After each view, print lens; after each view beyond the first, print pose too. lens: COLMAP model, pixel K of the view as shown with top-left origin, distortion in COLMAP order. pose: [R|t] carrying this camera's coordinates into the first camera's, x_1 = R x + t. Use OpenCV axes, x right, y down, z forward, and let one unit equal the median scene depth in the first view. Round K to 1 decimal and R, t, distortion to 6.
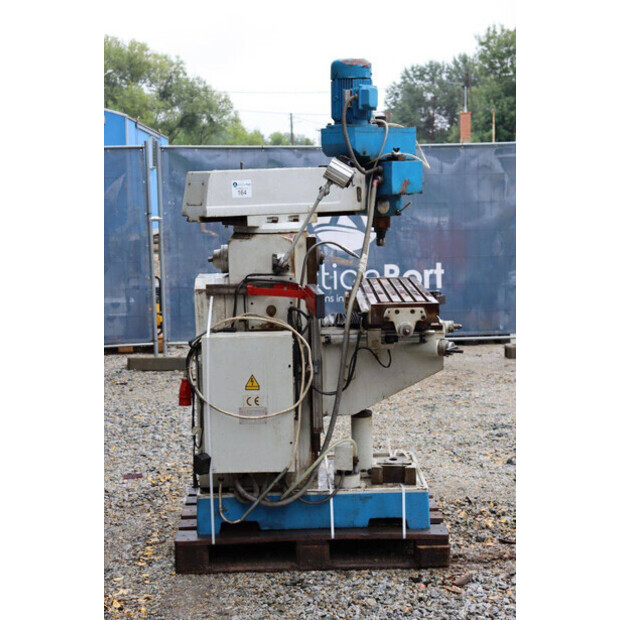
lens RADIAL K [[1101.9, 0, 310.0], [0, 1101.9, 310.0], [0, 0, 1]] dist [0.214058, 0.025257]
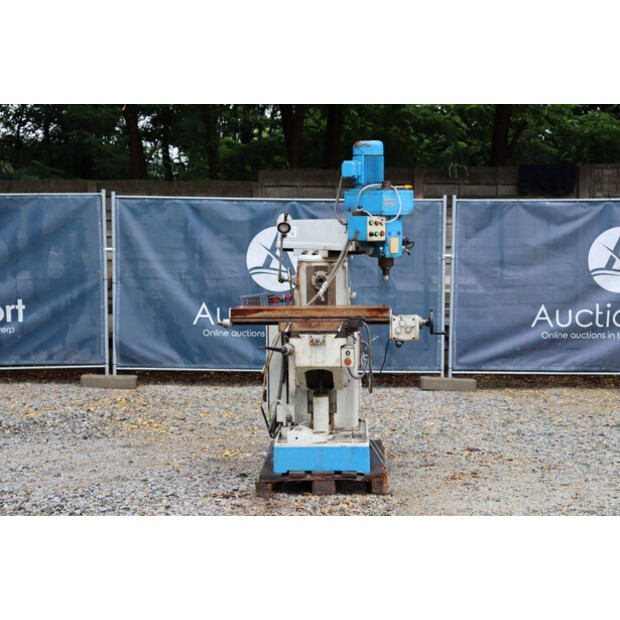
lens RADIAL K [[1270.5, 0, 310.0], [0, 1270.5, 310.0], [0, 0, 1]] dist [0.325279, 0.161196]
pose [[-0.060164, 0.091551, -0.993981, 1.742769], [-0.126680, 0.987033, 0.098578, -0.179880], [0.990117, 0.131849, -0.047786, 1.114842]]
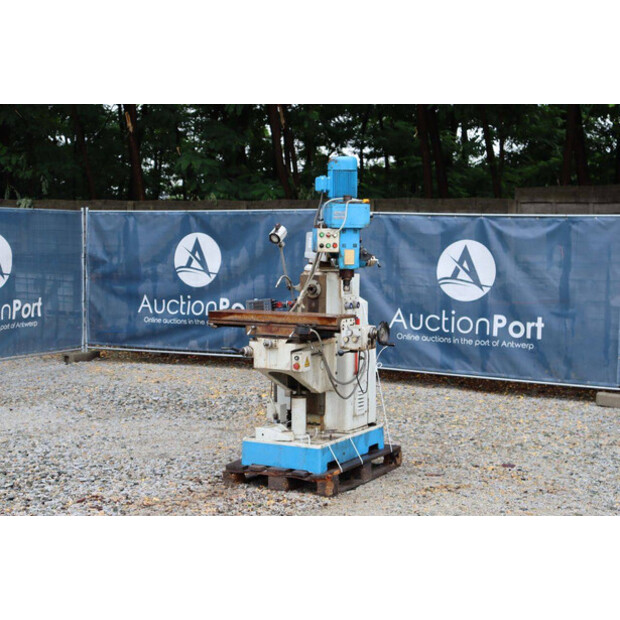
lens RADIAL K [[1101.9, 0, 310.0], [0, 1101.9, 310.0], [0, 0, 1]] dist [0.214058, 0.025257]
pose [[-0.494856, 0.074880, -0.865743, 1.397591], [-0.117059, 0.981455, 0.151799, -0.262497], [0.861054, 0.176462, -0.476914, 1.806352]]
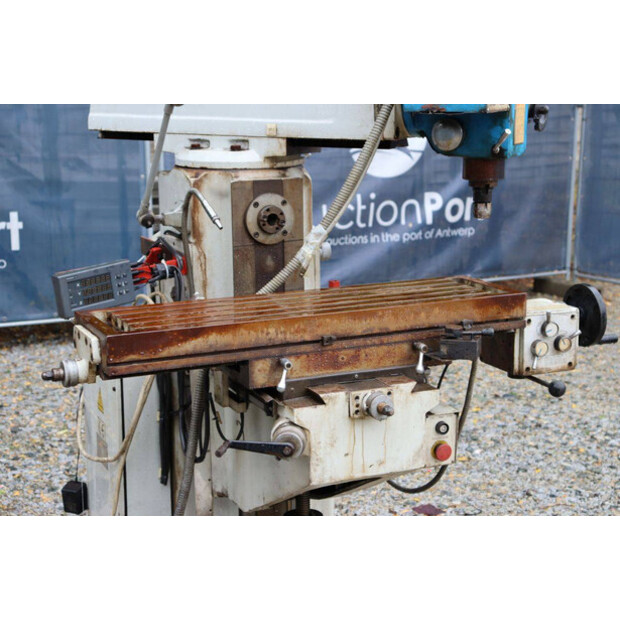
lens RADIAL K [[1178.6, 0, 310.0], [0, 1178.6, 310.0], [0, 0, 1]] dist [0.237269, 0.264913]
pose [[0.402041, 0.196200, -0.894354, 0.577909], [-0.122626, 0.979510, 0.159757, -0.104599], [0.907373, 0.045442, 0.417862, 0.804457]]
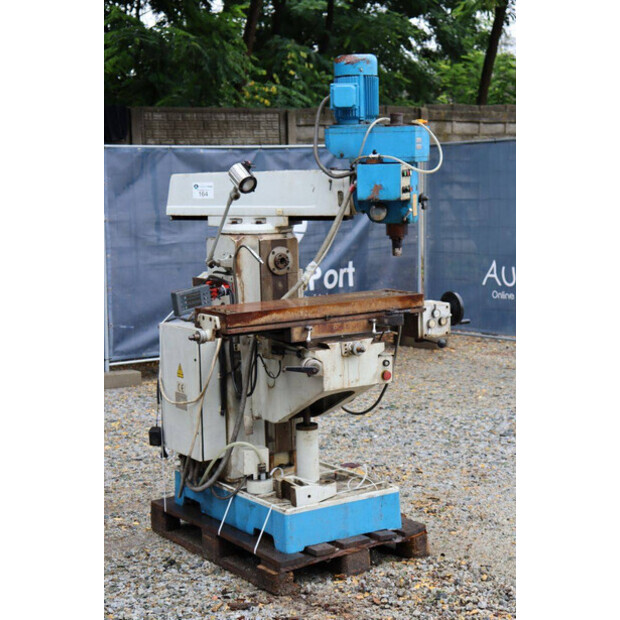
lens RADIAL K [[1270.5, 0, 310.0], [0, 1270.5, 310.0], [0, 0, 1]] dist [0.325279, 0.161196]
pose [[0.532230, 0.106665, -0.839854, 1.031802], [-0.099491, 0.993038, 0.063071, -0.082234], [0.840734, 0.049989, 0.539136, 0.422338]]
